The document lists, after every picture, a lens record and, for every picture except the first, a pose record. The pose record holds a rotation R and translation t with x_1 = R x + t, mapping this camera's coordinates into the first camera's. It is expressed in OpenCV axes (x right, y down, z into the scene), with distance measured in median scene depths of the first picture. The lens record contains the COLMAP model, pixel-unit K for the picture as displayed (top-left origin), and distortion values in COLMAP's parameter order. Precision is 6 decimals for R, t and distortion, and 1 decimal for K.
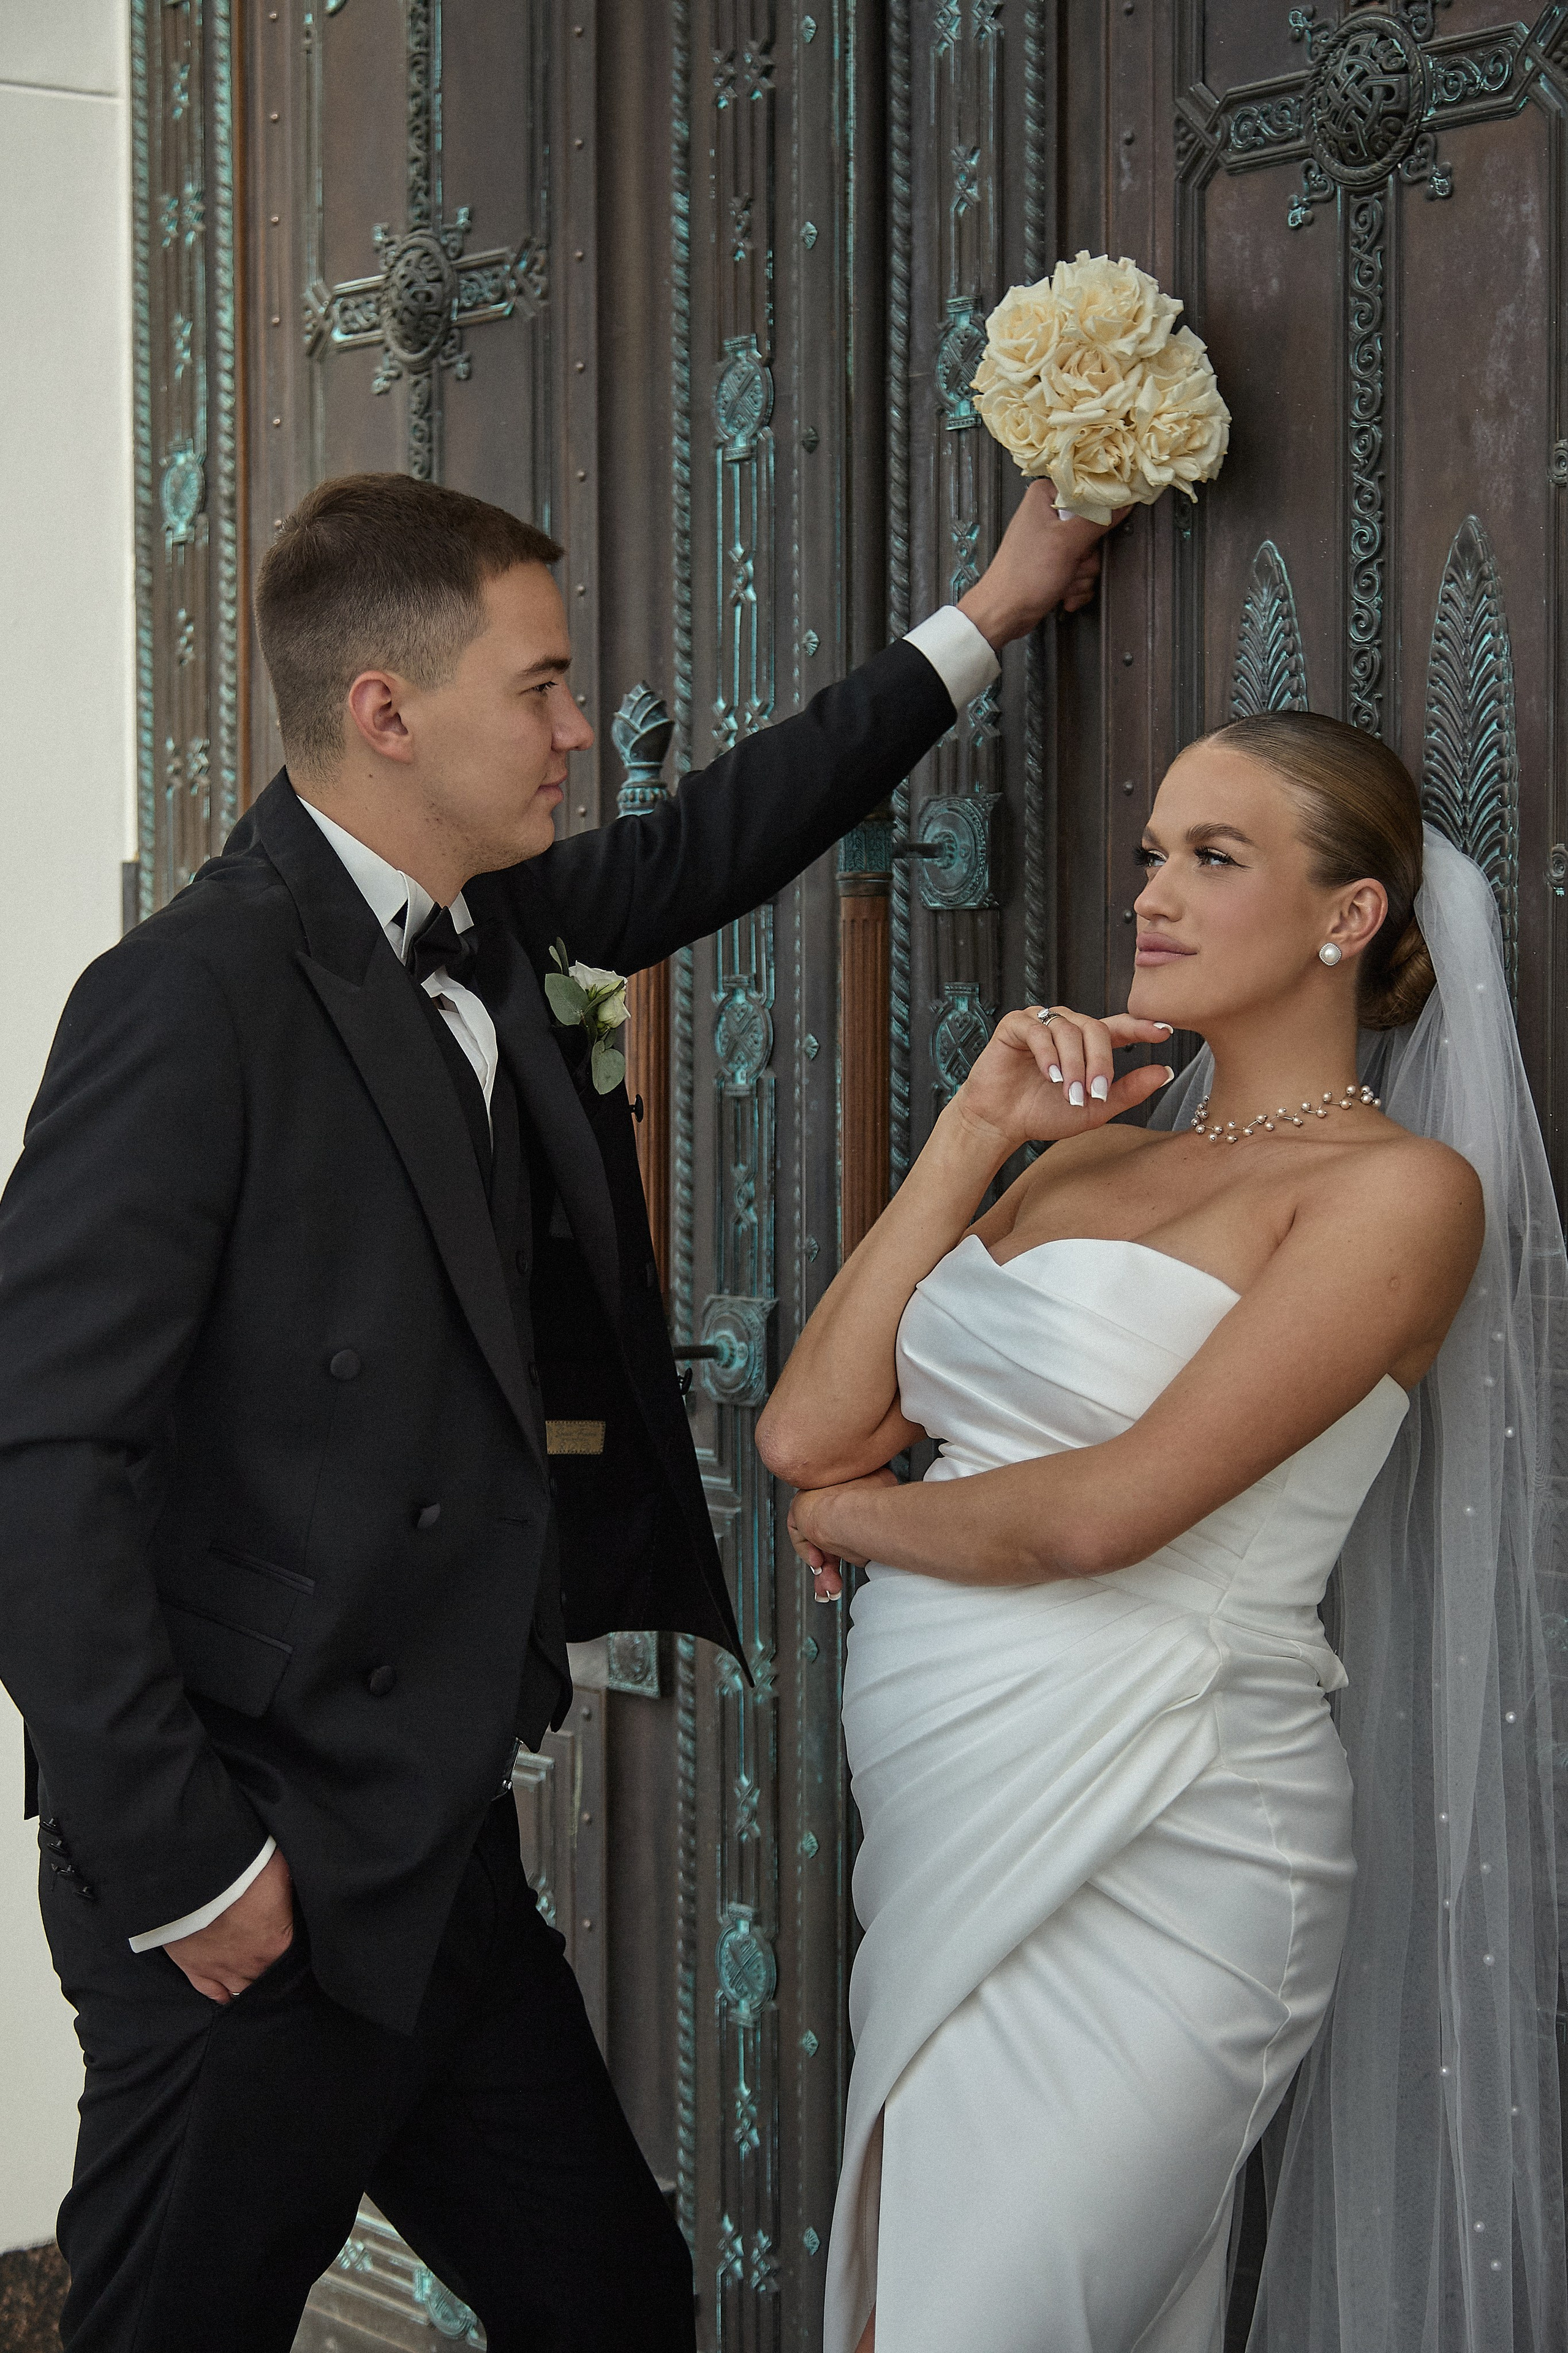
lens RADIAL K [[4482.1, 0, 646.2], [0, 4482.1, 1181.5], [0, 0, 1]] dist [0.049771, -0.456424]
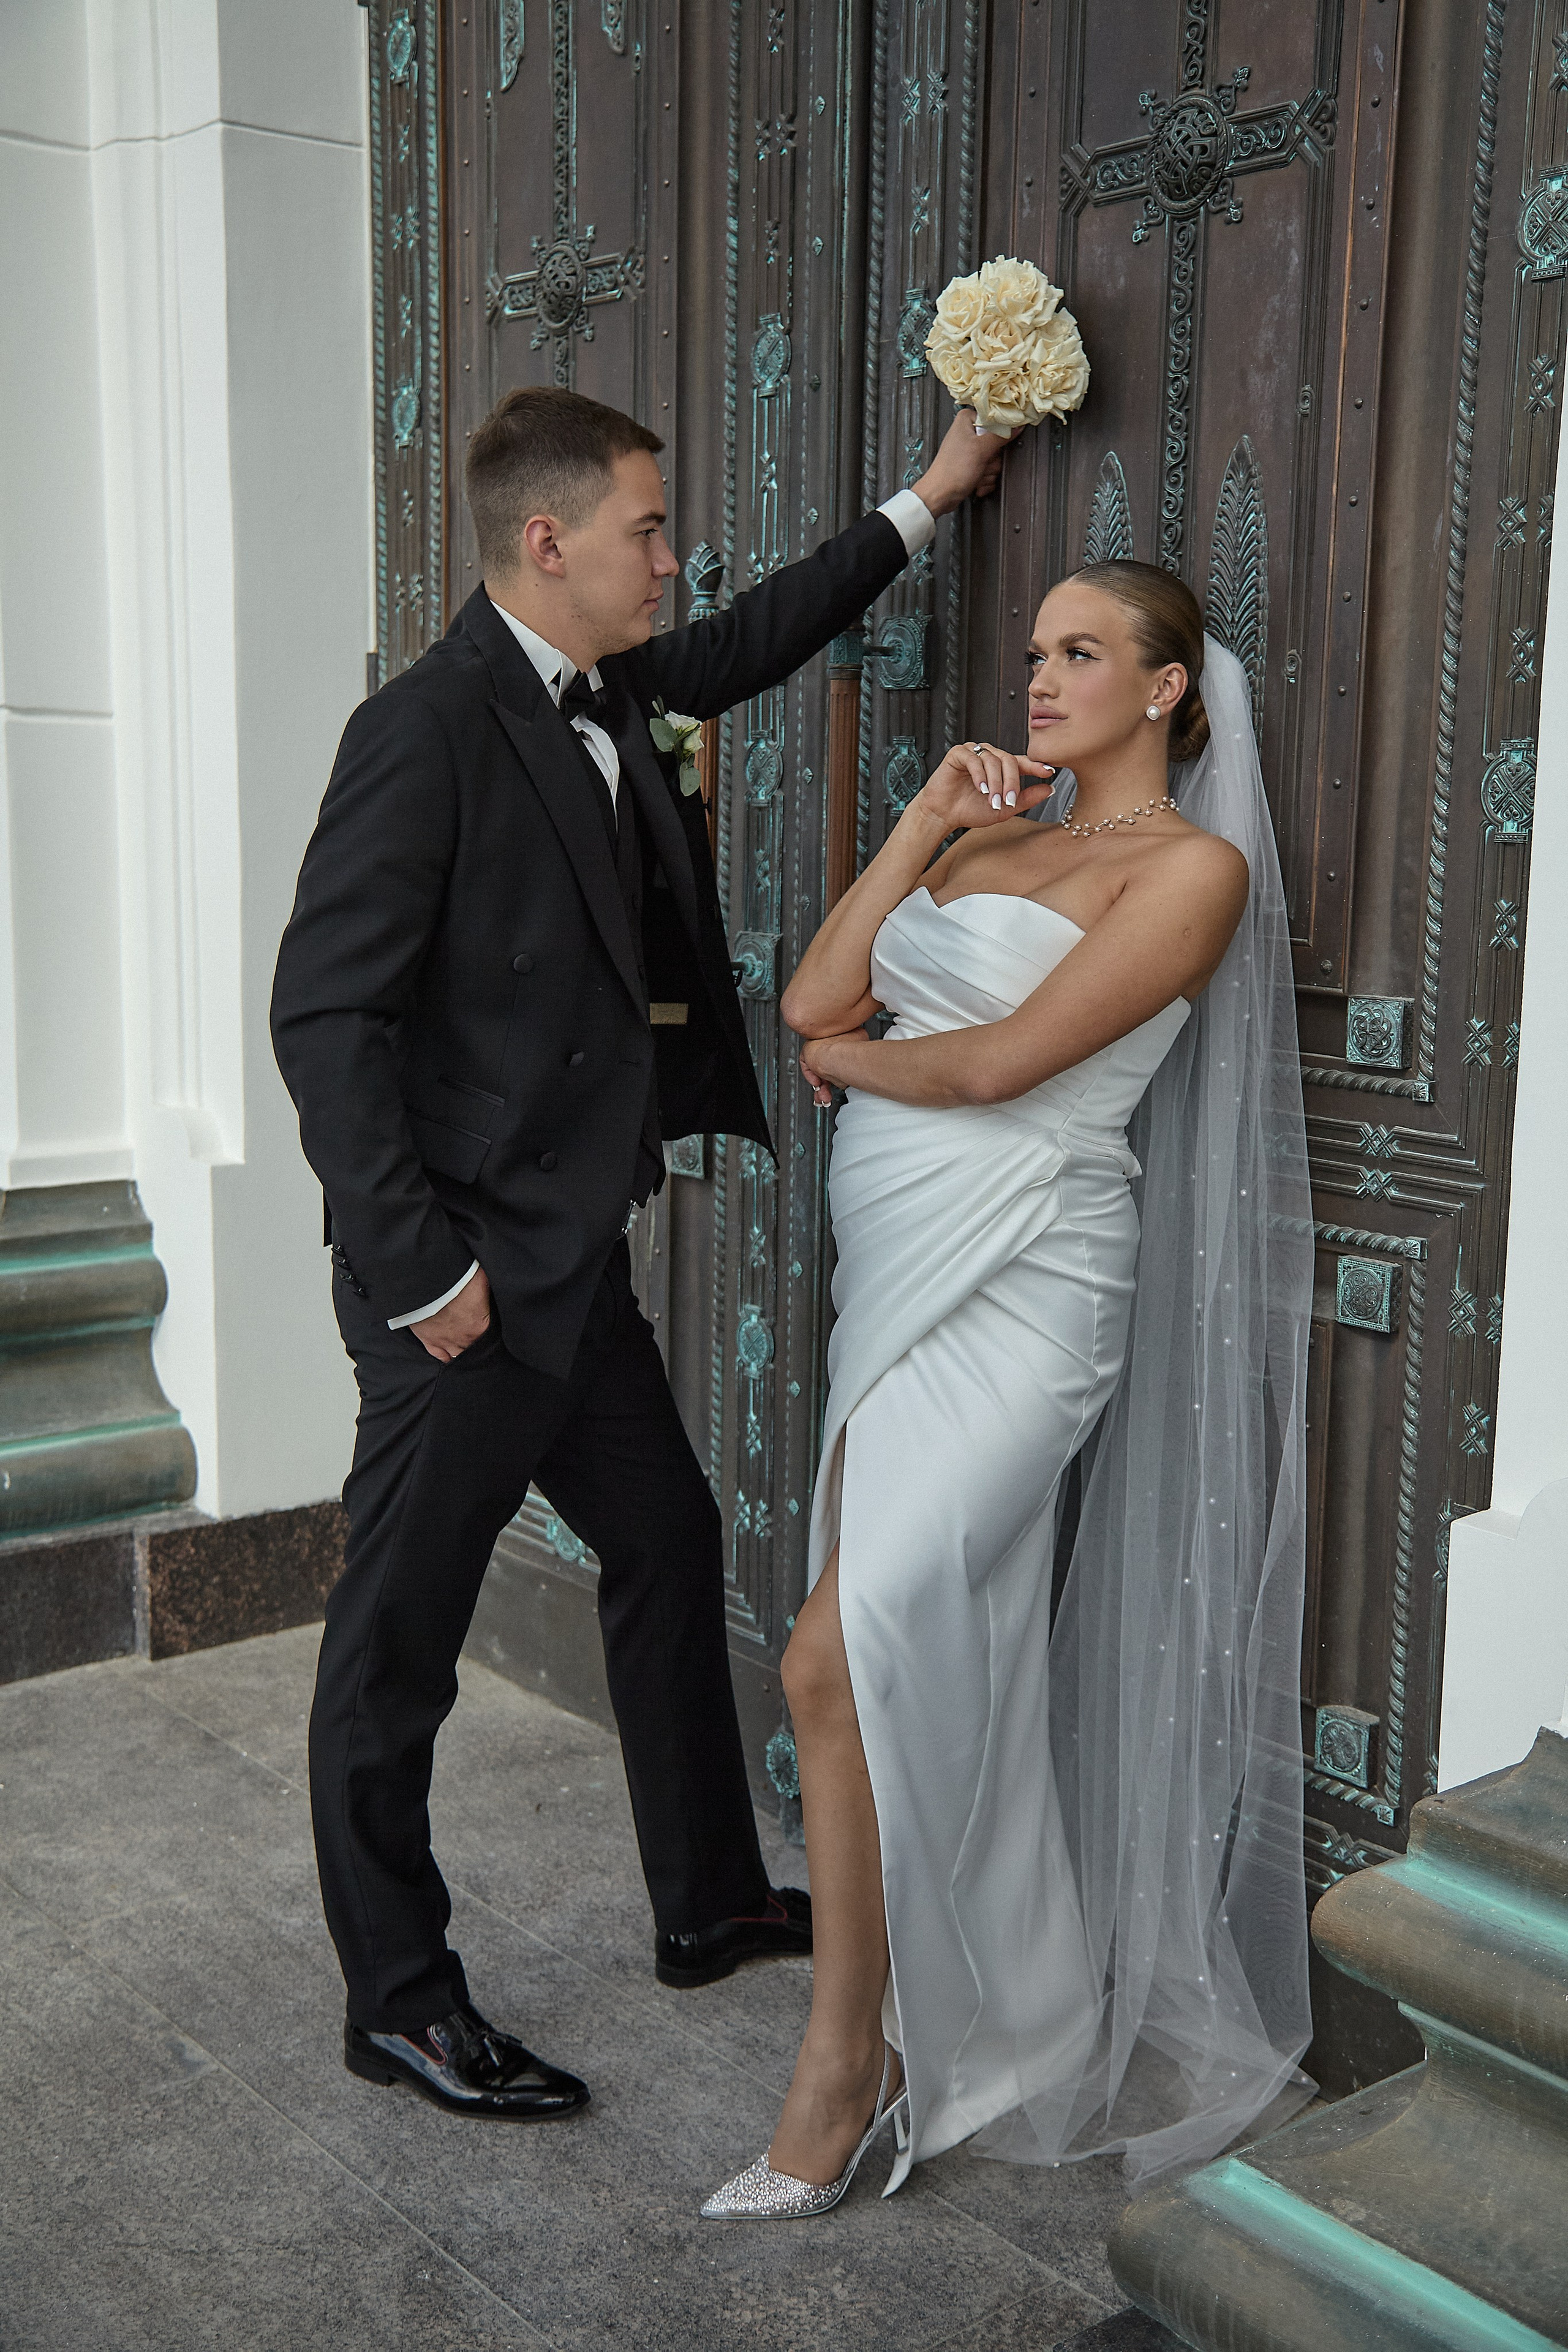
lens RADIAL K [[2651.3, 0, 784.0], [0, 2651.3, 1176.0], [0, 0, 1]] dist [0.060279, 0.058219]
pose [[0.998714, 0.014413, 0.048613, -0.015515], [-0.019700, 0.993727, 0.110084, 0.007703], [-0.046722, -0.110900, 0.992733, 0.044611]]
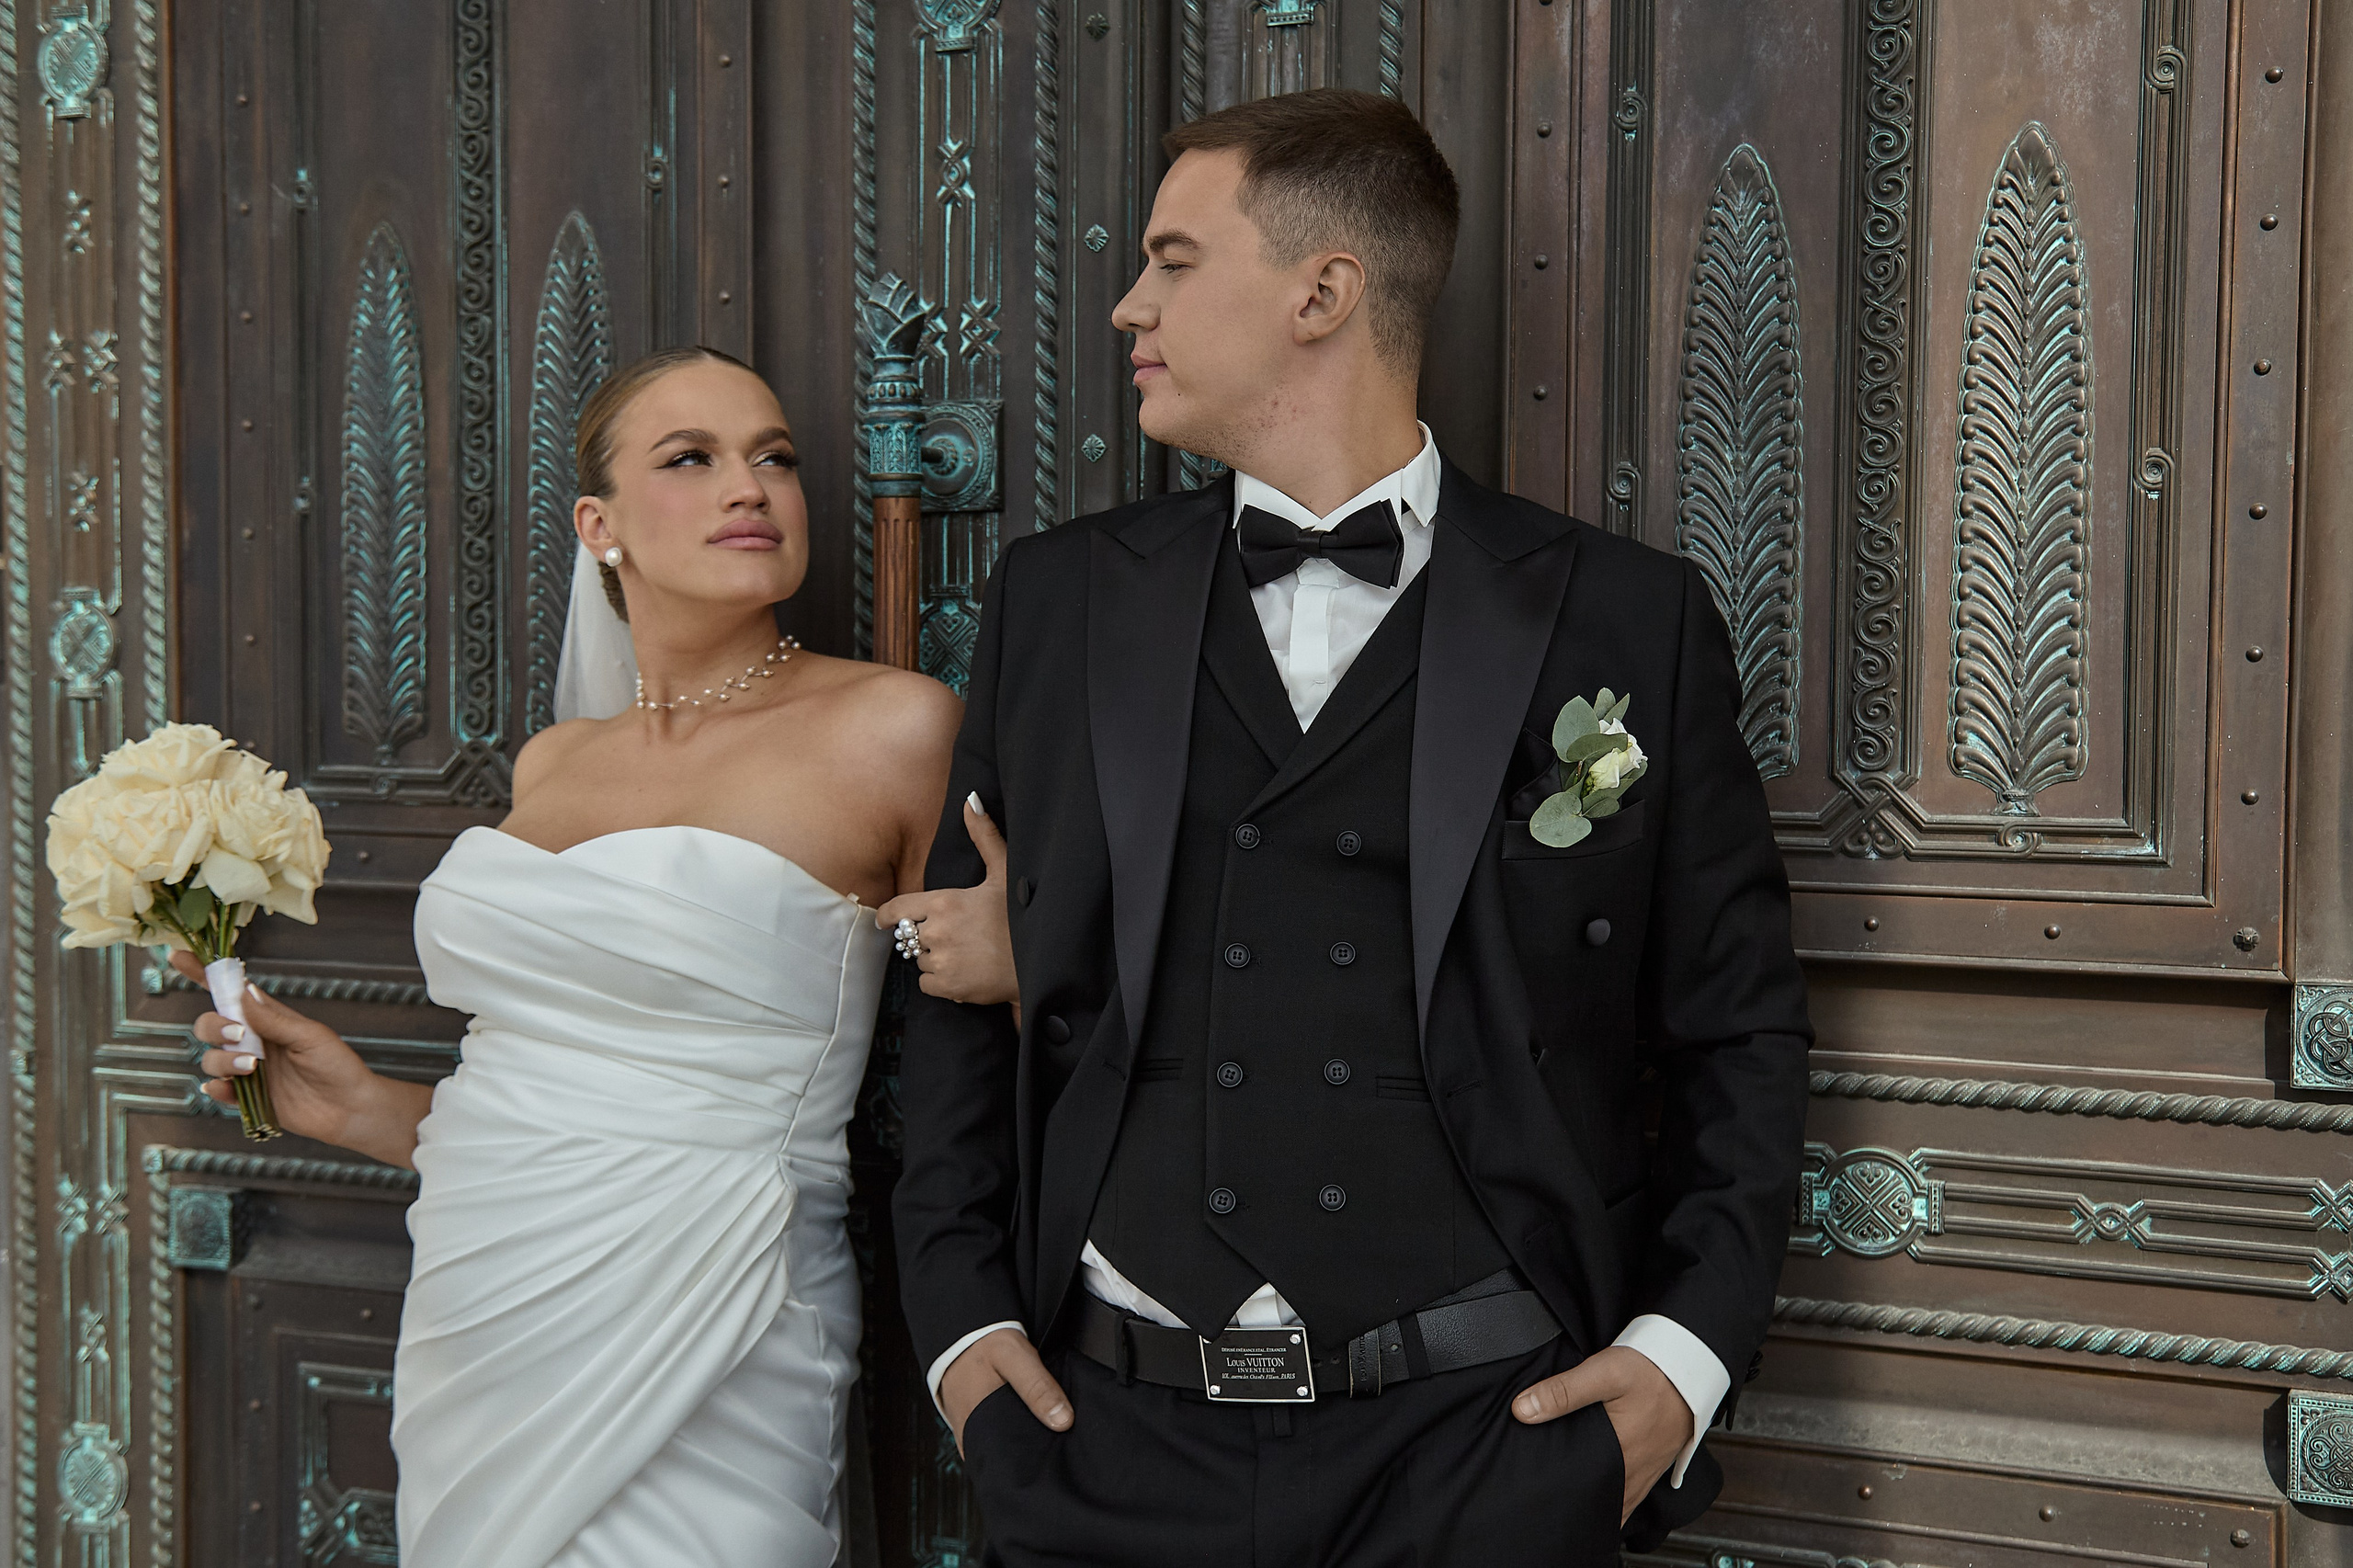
lens RADIAL K [[2817.1, 0, 1178.1], [0, 2817.1, 806.0], [0, 0, 1]] dist [0.032252, 0.073500]
pose [[0.855449, -0.018217, 0.517566, -0.262707], [0.015854, 0.999834, 0.008987, -0.003049], [-0.517644, 0.000517, 0.855596, 0.467281]]
